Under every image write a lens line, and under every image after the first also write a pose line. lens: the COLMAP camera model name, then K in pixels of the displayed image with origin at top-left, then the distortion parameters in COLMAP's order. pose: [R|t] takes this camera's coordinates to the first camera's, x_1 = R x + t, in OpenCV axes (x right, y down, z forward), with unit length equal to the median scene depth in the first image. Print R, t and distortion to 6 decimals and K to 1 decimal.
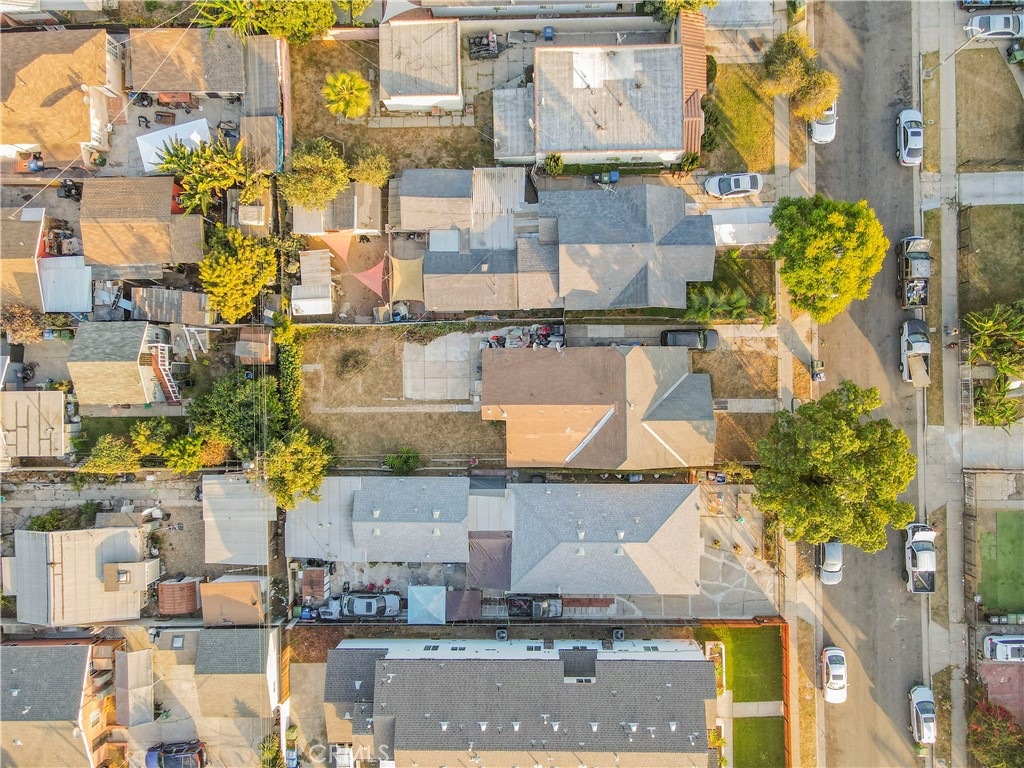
lens RADIAL K [[767.0, 0, 512.2], [0, 767.0, 379.9], [0, 0, 1]] dist [0.008104, 0.023100]
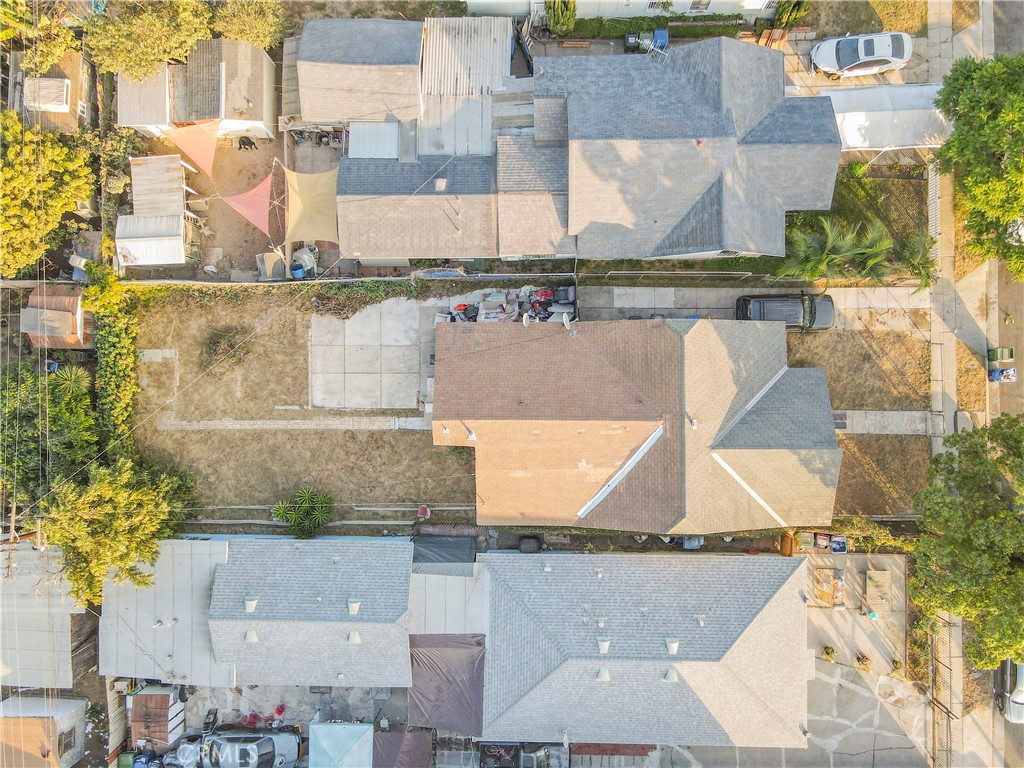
lens RADIAL K [[767.0, 0, 507.4], [0, 767.0, 382.0], [0, 0, 1]] dist [0.008104, 0.023100]
pose [[0.999967, 0.006085, -0.005366, 0.018376], [-0.006090, 0.999981, -0.000958, 0.004544], [0.005360, 0.000990, 0.999985, 0.404502]]
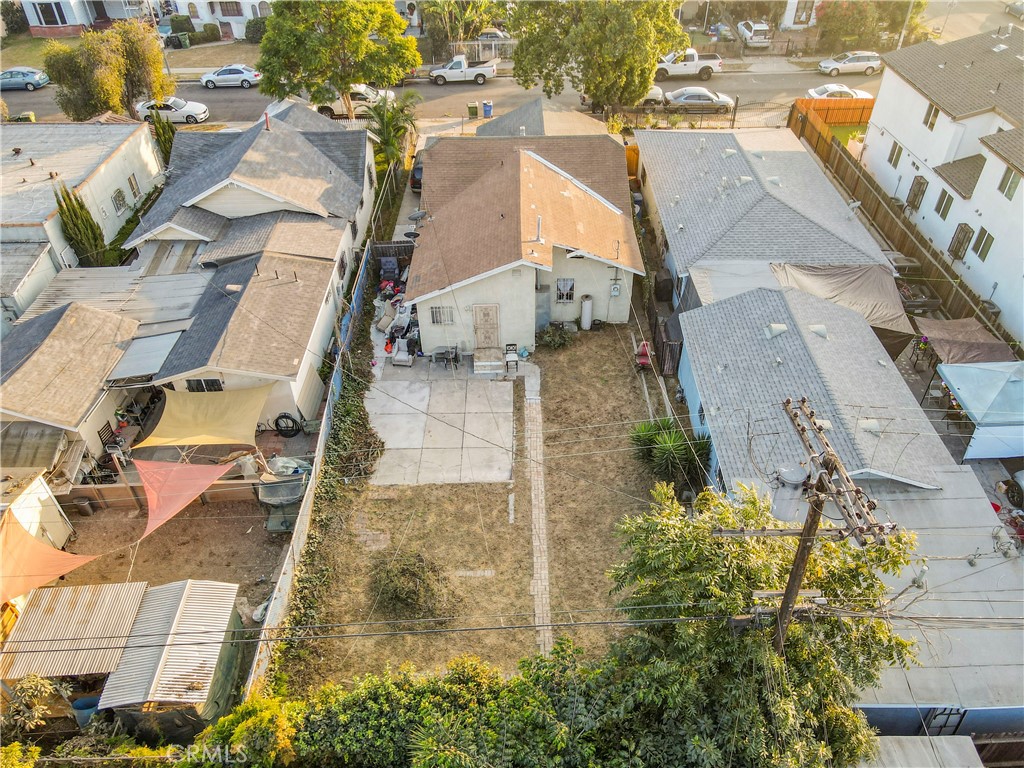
lens RADIAL K [[767.0, 0, 520.9], [0, 767.0, 378.2], [0, 0, 1]] dist [0.008104, 0.023100]
pose [[-0.002128, -0.609923, 0.792458, -0.436131], [0.999997, -0.002100, 0.001069, 0.030281], [0.001013, 0.792458, 0.609925, 0.733887]]
